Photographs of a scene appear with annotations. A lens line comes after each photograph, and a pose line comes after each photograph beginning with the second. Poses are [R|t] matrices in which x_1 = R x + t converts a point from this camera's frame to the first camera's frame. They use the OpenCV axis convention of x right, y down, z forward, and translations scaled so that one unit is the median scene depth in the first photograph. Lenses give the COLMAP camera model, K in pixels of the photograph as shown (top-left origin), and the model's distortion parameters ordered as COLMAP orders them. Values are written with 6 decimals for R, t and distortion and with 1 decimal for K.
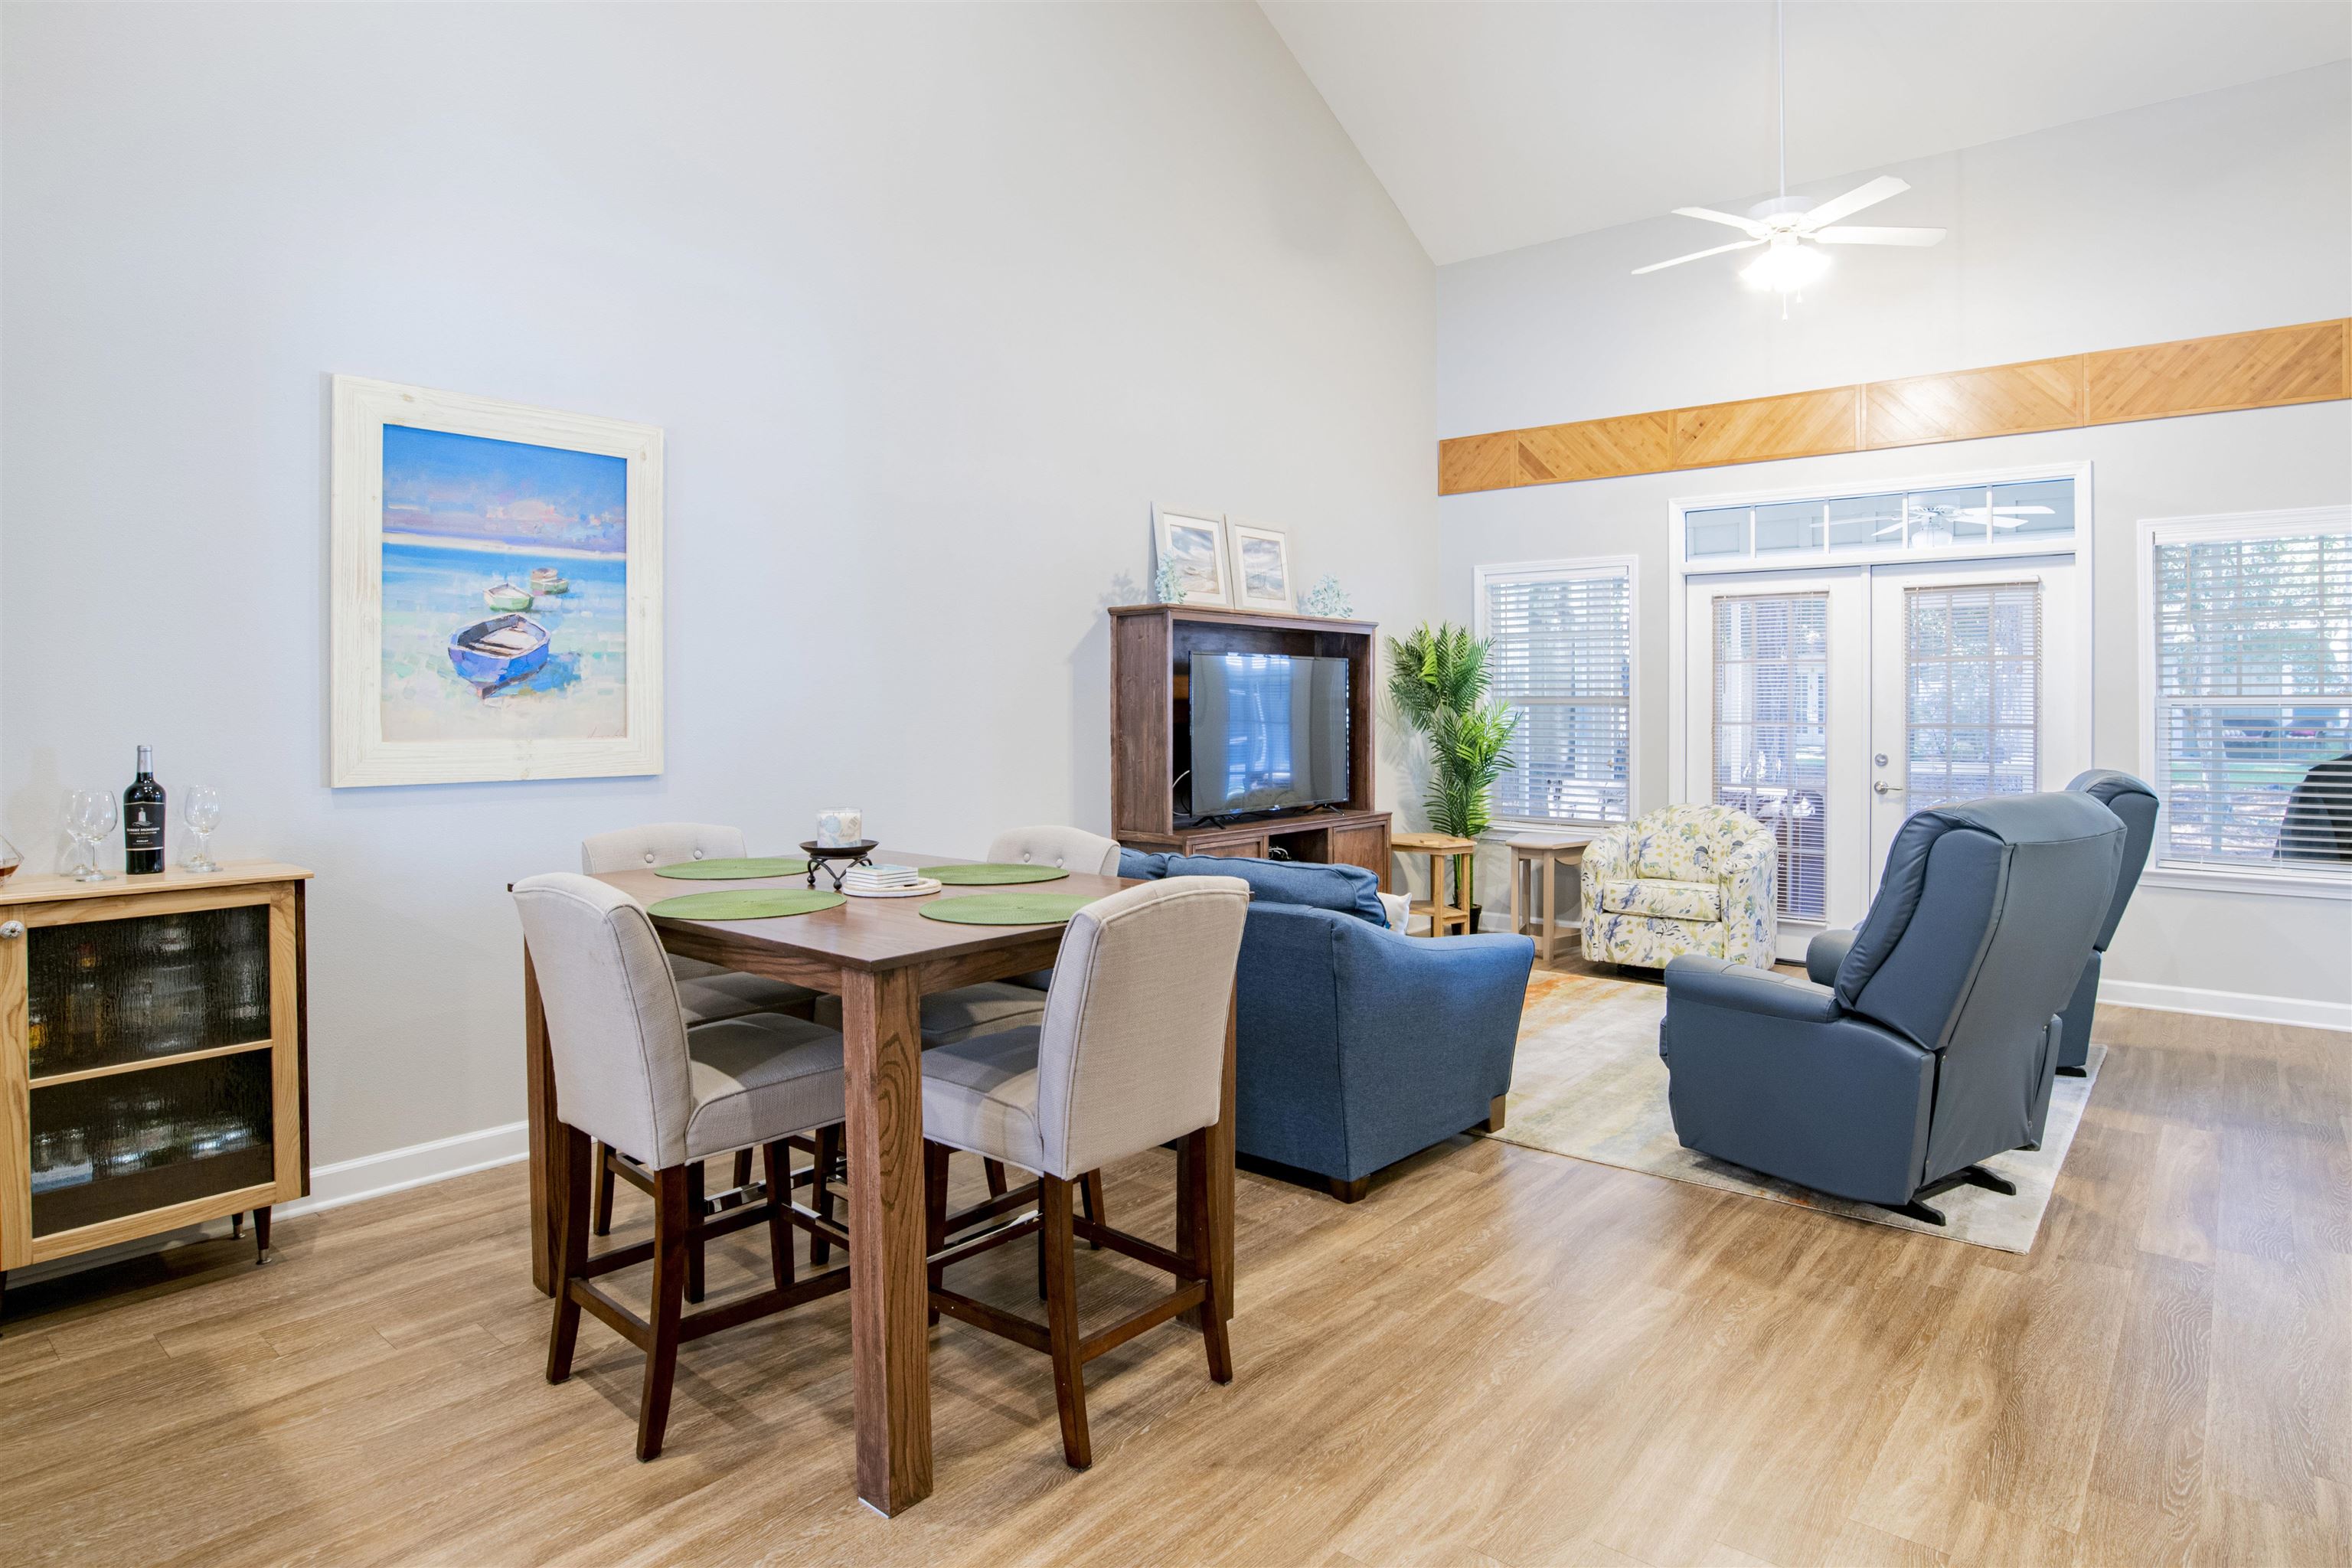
lens RADIAL K [[1357.5, 0, 1161.4], [0, 1357.5, 711.5], [0, 0, 1]] dist [-0.047931, 0.017387]
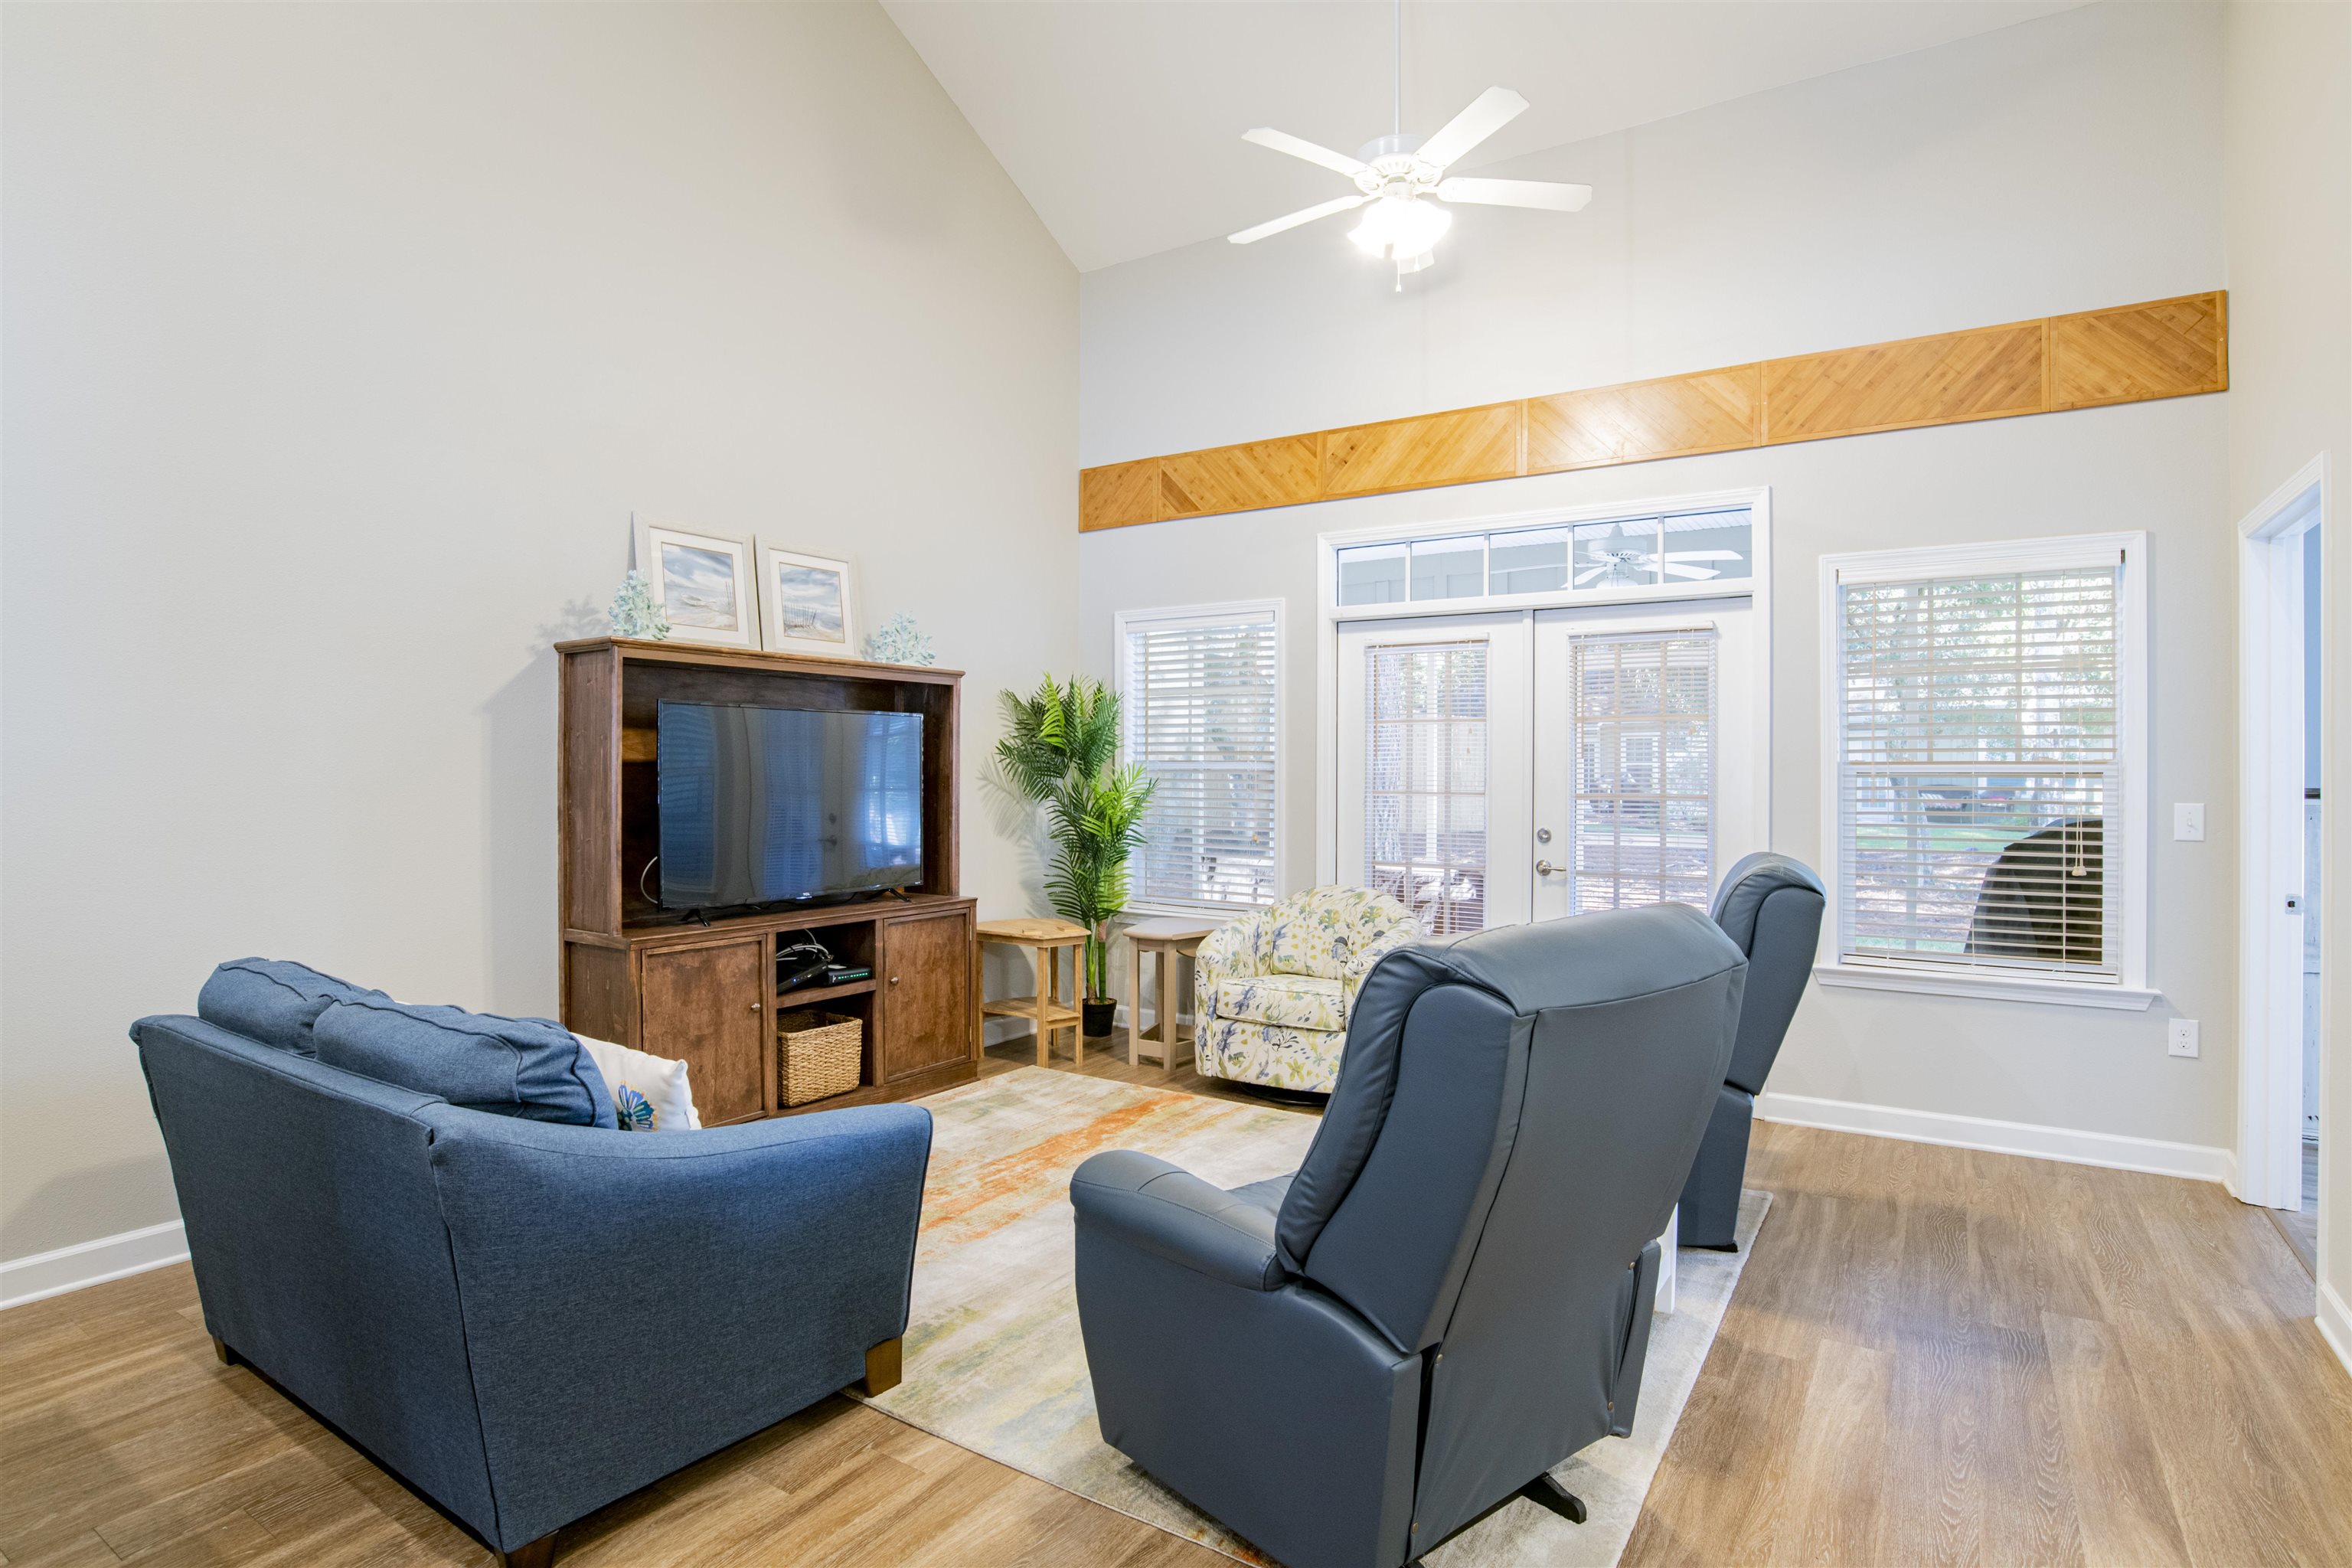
lens RADIAL K [[1207.9, 0, 1166.0], [0, 1207.9, 778.1], [0, 0, 1]] dist [-0.056833, 0.018560]
pose [[0.994958, 0.003258, 0.100237, 0.240555], [-0.003271, 0.999995, -0.000039, 0.000000], [-0.100236, -0.000289, 0.994964, 0.282867]]
